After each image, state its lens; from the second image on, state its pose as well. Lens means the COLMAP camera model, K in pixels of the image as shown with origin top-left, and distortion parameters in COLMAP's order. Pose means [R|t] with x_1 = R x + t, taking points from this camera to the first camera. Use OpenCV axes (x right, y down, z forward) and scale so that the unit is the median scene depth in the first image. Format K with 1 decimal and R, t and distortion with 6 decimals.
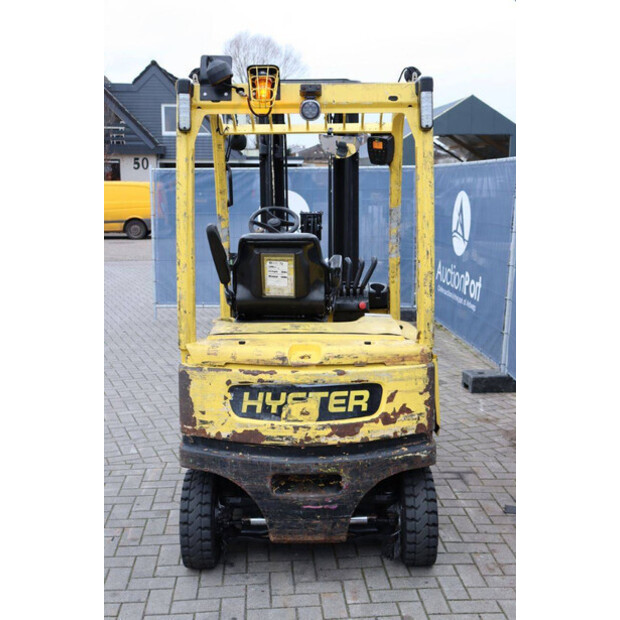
lens RADIAL K [[799.6, 0, 310.0], [0, 799.6, 310.0], [0, 0, 1]] dist [0.021276, 0.063197]
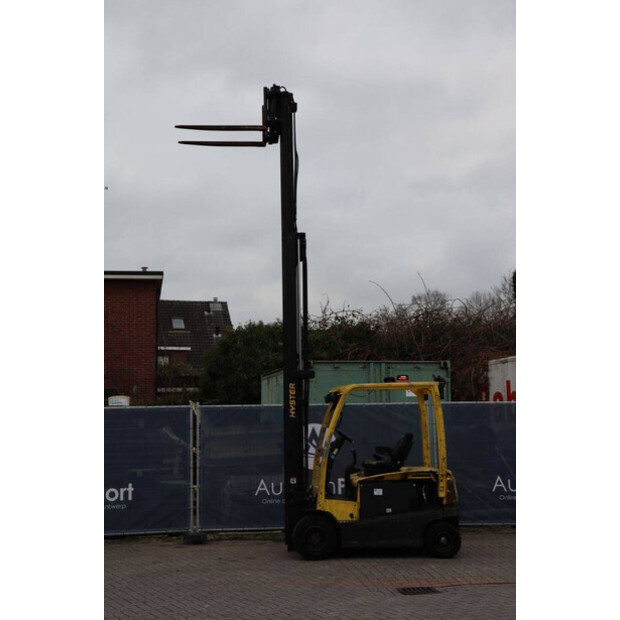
lens RADIAL K [[1028.5, 0, 298.7], [0, 1028.5, 309.7], [0, 0, 1]] dist [0.153836, 0.178062]
pose [[-0.073185, 0.104701, 0.991807, -4.001387], [0.171395, 0.980999, -0.090913, -0.293298], [-0.982480, 0.163338, -0.089739, 1.823694]]
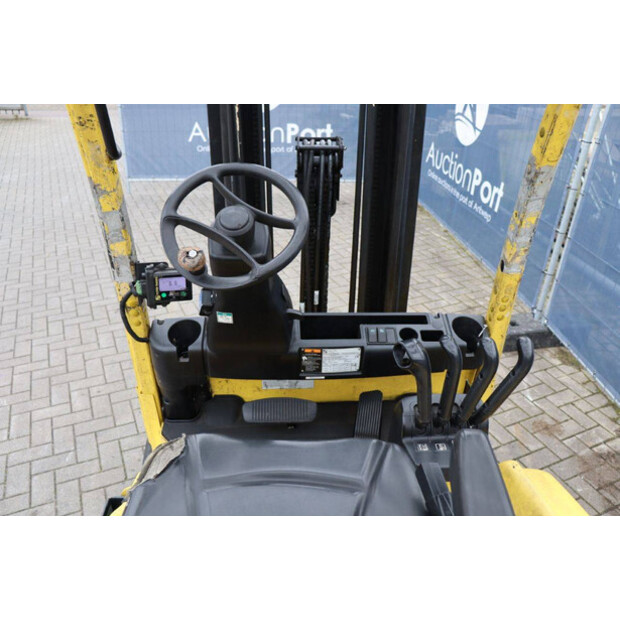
lens RADIAL K [[530.1, 0, 310.0], [0, 530.1, 310.0], [0, 0, 1]] dist [-0.119319, -0.000733]
pose [[0.998114, -0.011106, 0.060380, -0.036200], [-0.009346, 0.944552, 0.328228, -0.203011], [-0.060677, -0.328173, 0.942667, 1.064146]]
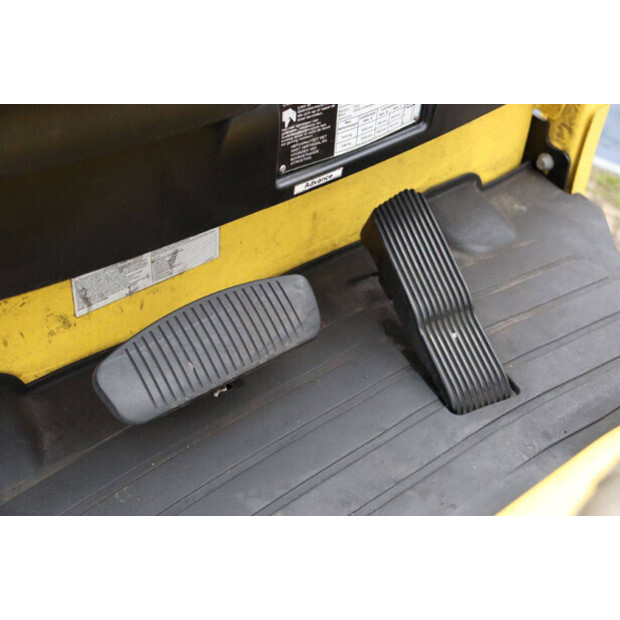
lens RADIAL K [[945.8, 0, 310.0], [0, 945.8, 310.0], [0, 0, 1]] dist [0.128164, 0.048565]
pose [[0.756213, -0.371841, 0.538401, -0.146152], [0.090569, 0.874397, 0.476684, -0.089555], [-0.648027, -0.311712, 0.694907, 1.288429]]
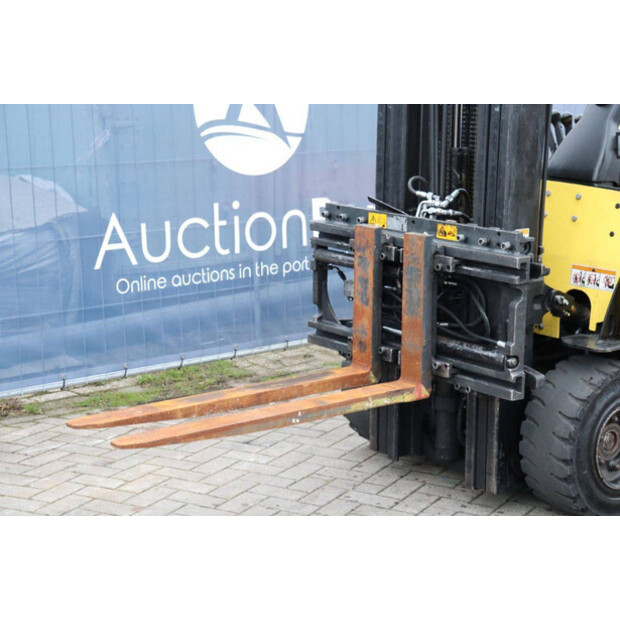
lens RADIAL K [[1422.4, 0, 310.0], [0, 1422.4, 310.0], [0, 0, 1]] dist [0.401099, 0.149833]
pose [[-0.641219, -0.150770, 0.752401, -1.030656], [0.112174, 0.951558, 0.286276, -0.381558], [-0.759115, 0.267965, -0.593245, 2.612839]]
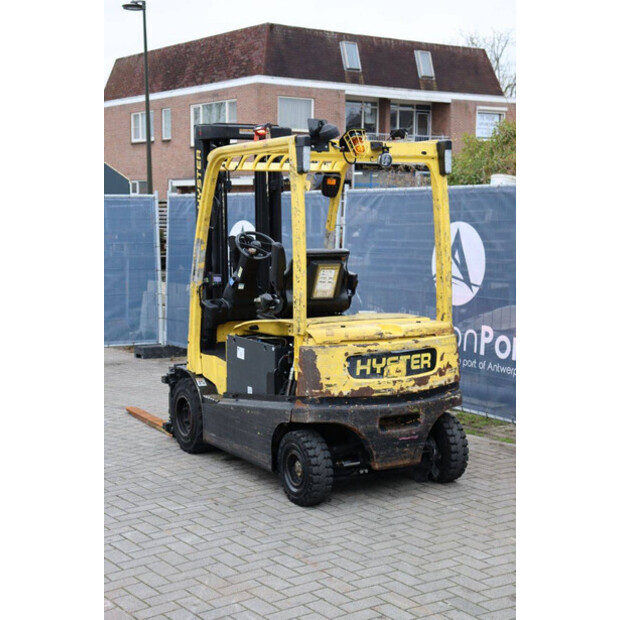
lens RADIAL K [[1074.8, 0, 310.0], [0, 1074.8, 310.0], [0, 0, 1]] dist [0.222485, 0.214768]
pose [[0.862138, -0.044354, 0.504729, -1.088713], [0.078997, 0.995746, -0.047434, 0.097679], [-0.500478, 0.080767, 0.861974, -0.573939]]
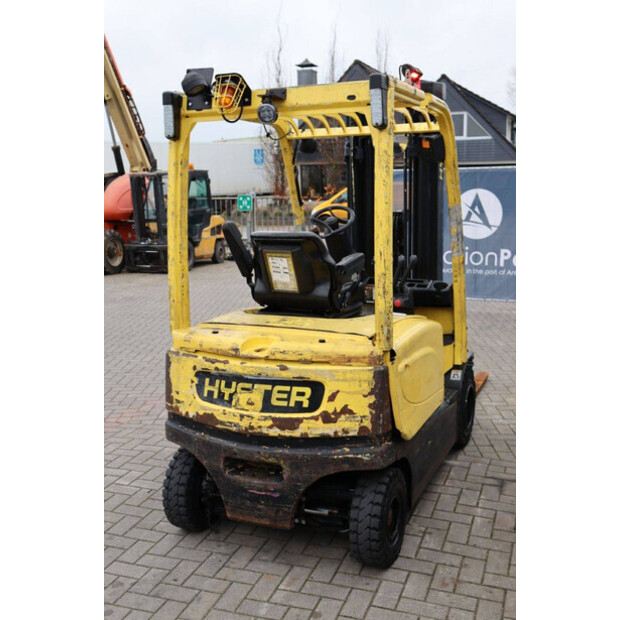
lens RADIAL K [[706.6, 0, 310.0], [0, 706.6, 310.0], [0, 0, 1]] dist [-0.020035, 0.007061]
pose [[0.918886, 0.056700, -0.390428, 0.415785], [-0.048446, 0.998346, 0.030967, -0.025809], [0.391538, -0.009541, 0.920113, 0.173876]]
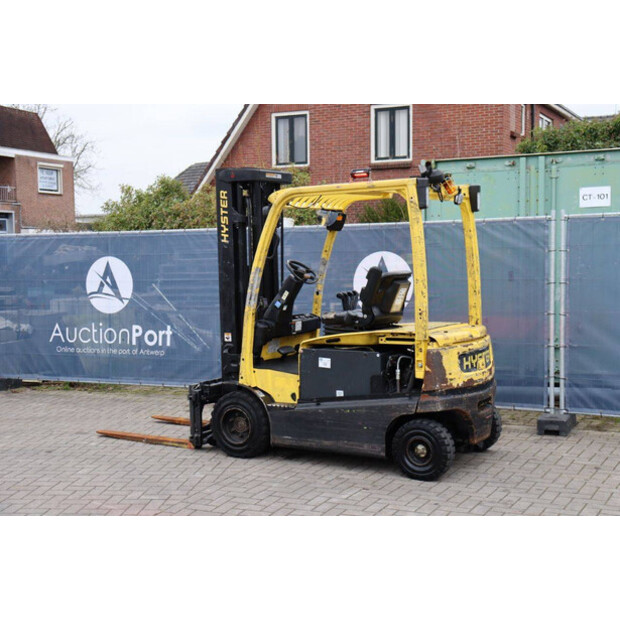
lens RADIAL K [[923.1, 0, 310.0], [0, 923.1, 310.0], [0, 0, 1]] dist [0.116474, 0.080335]
pose [[0.506675, -0.062567, 0.859864, -1.964504], [0.153957, 0.987898, -0.018836, -0.012984], [-0.848279, 0.141926, 0.510176, 0.243297]]
